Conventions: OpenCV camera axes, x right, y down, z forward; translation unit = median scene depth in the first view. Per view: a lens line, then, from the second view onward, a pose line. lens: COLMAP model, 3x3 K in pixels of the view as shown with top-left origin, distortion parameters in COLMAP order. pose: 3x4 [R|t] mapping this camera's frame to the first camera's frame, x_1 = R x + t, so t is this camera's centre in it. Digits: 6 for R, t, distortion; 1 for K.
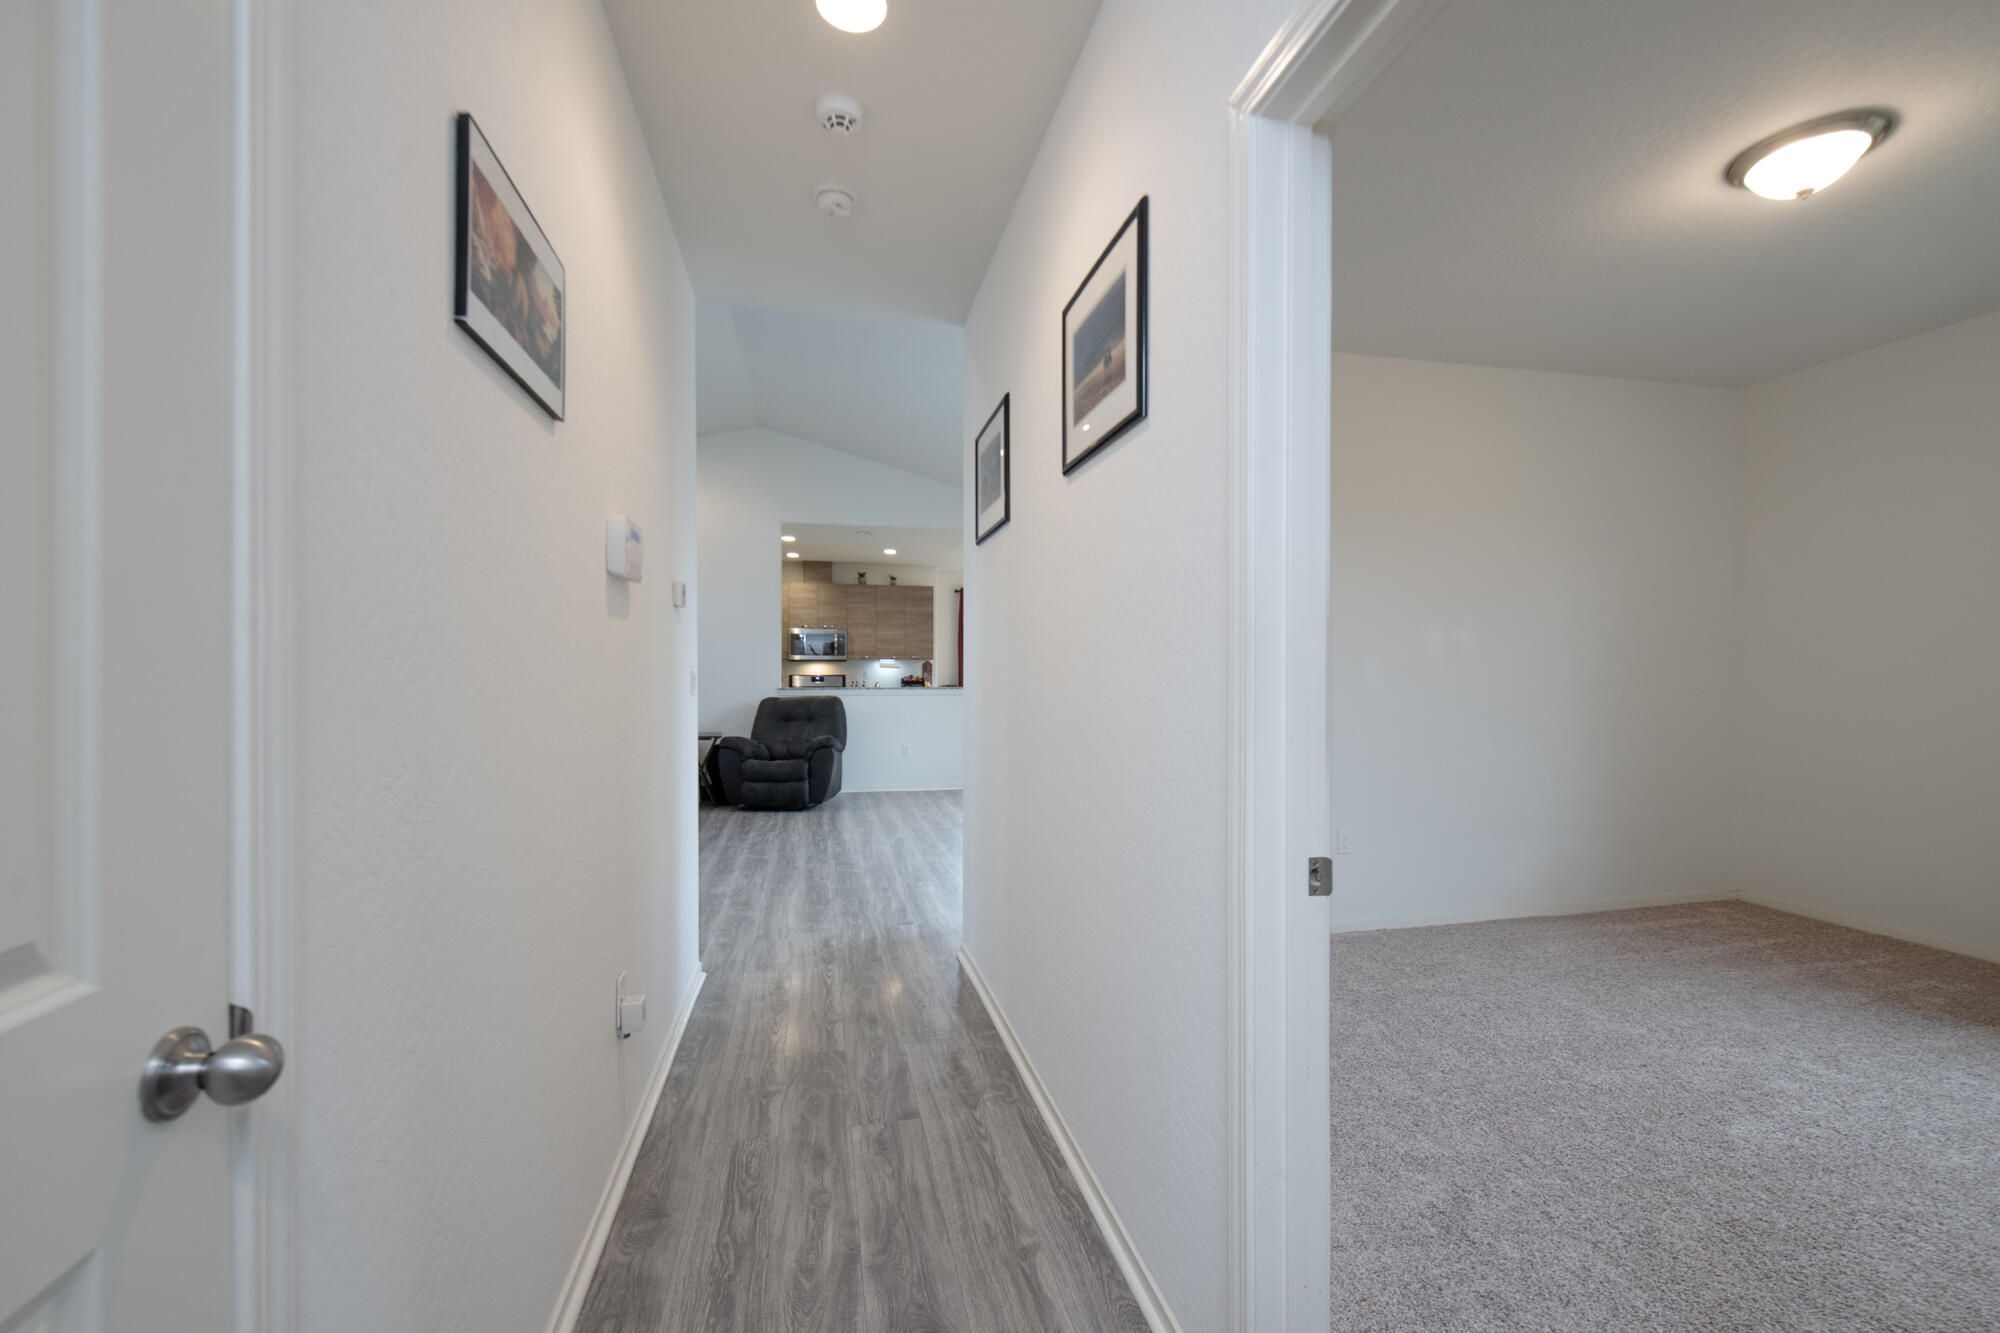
lens RADIAL K [[821.1, 0, 999.7], [0, 821.1, 670.3], [0, 0, 1]] dist [-0.003458, -0.001835]
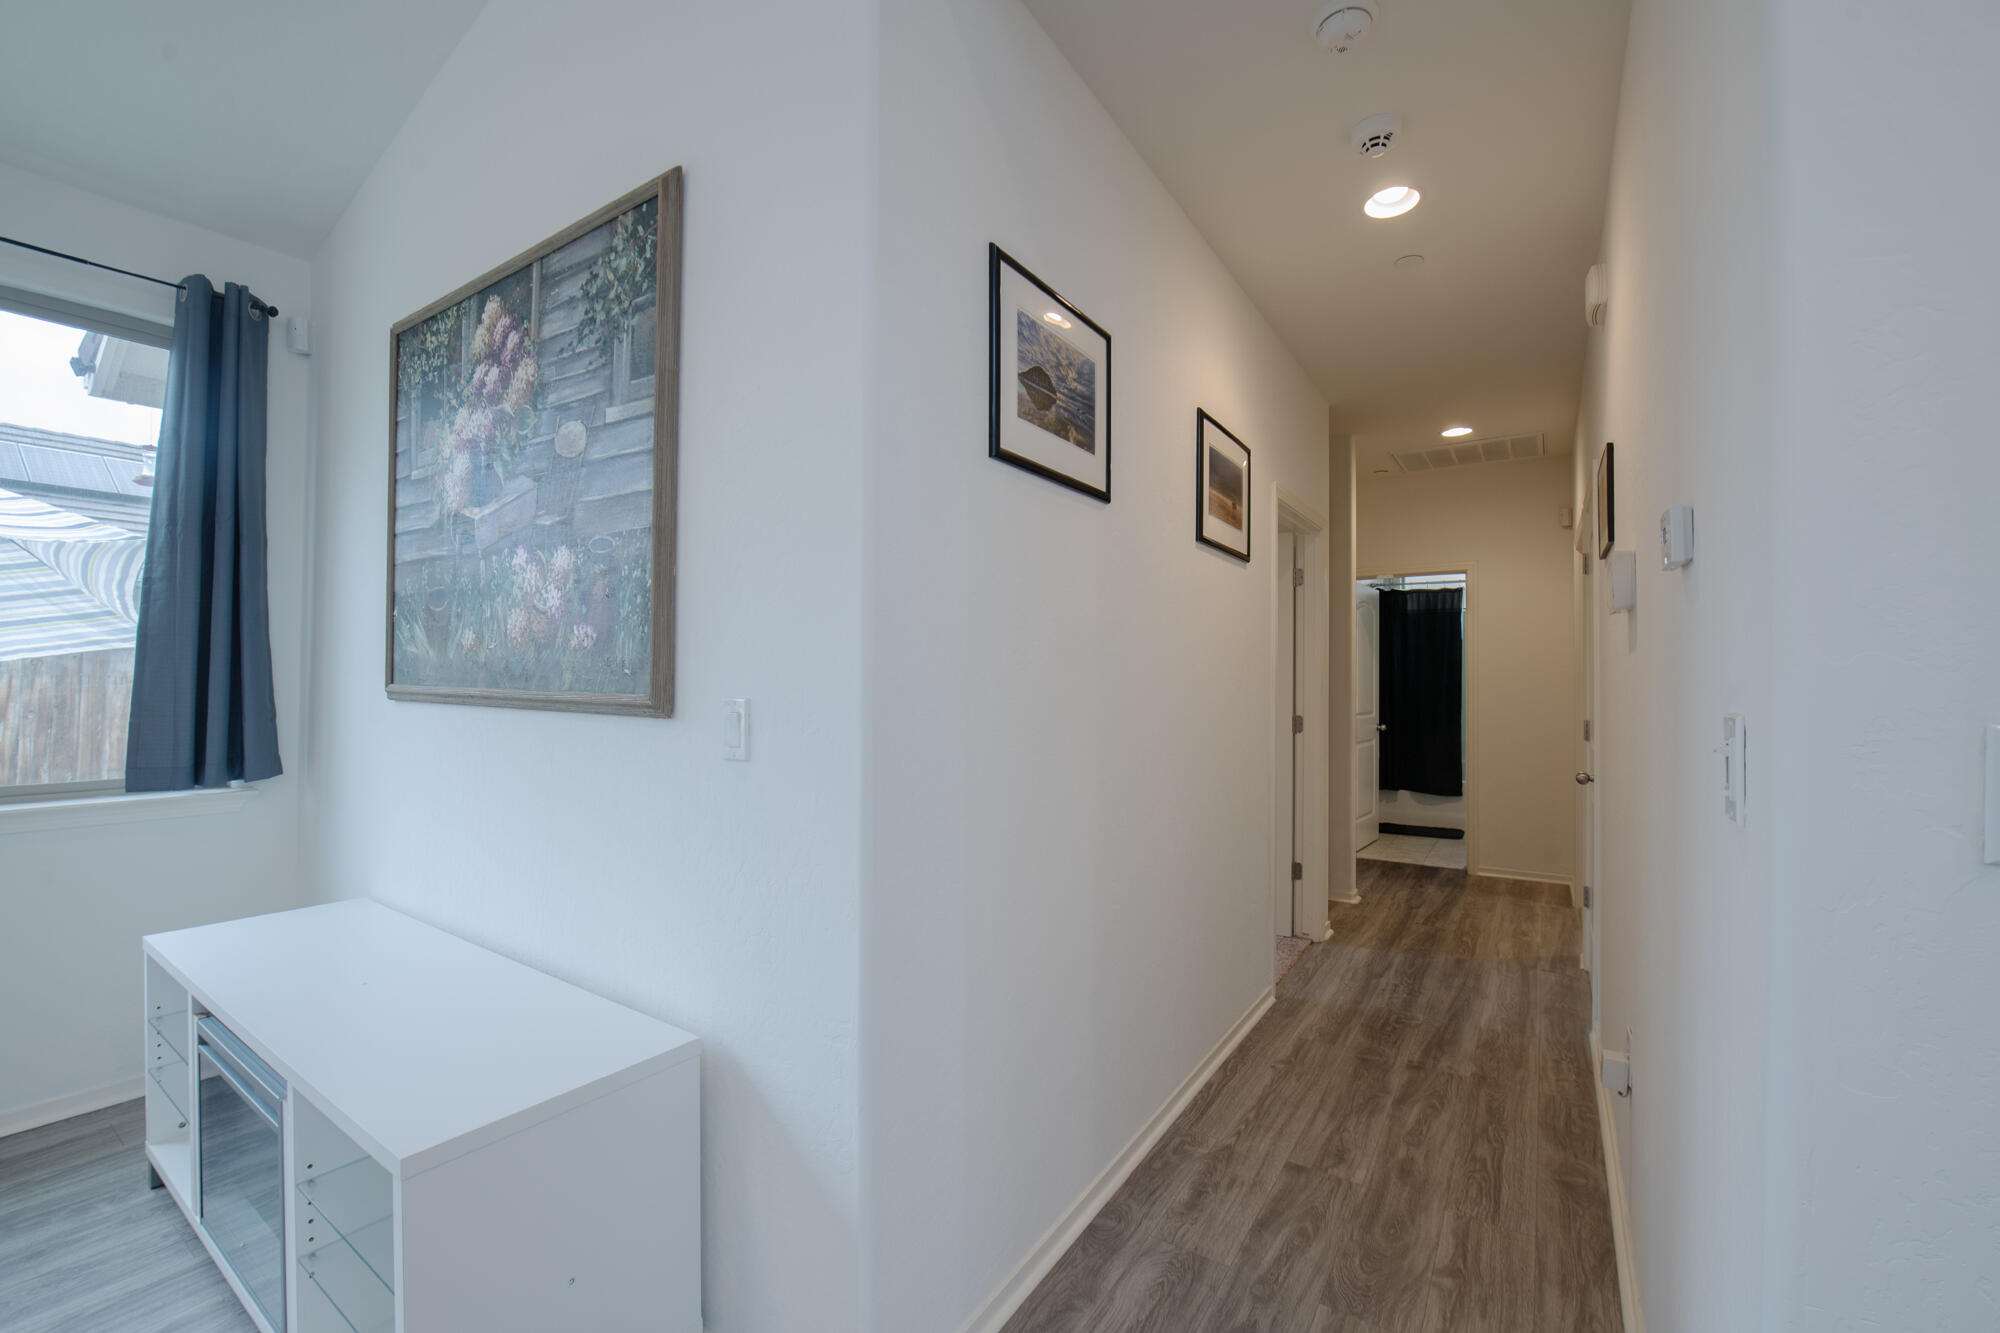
lens RADIAL K [[821.1, 0, 980.9], [0, 821.1, 672.0], [0, 0, 1]] dist [-0.003458, -0.001835]
pose [[-0.678200, -0.004188, 0.734866, -0.598315], [-0.011494, 0.999922, -0.004909, -0.039664], [-0.734788, -0.011775, -0.678195, 2.042032]]
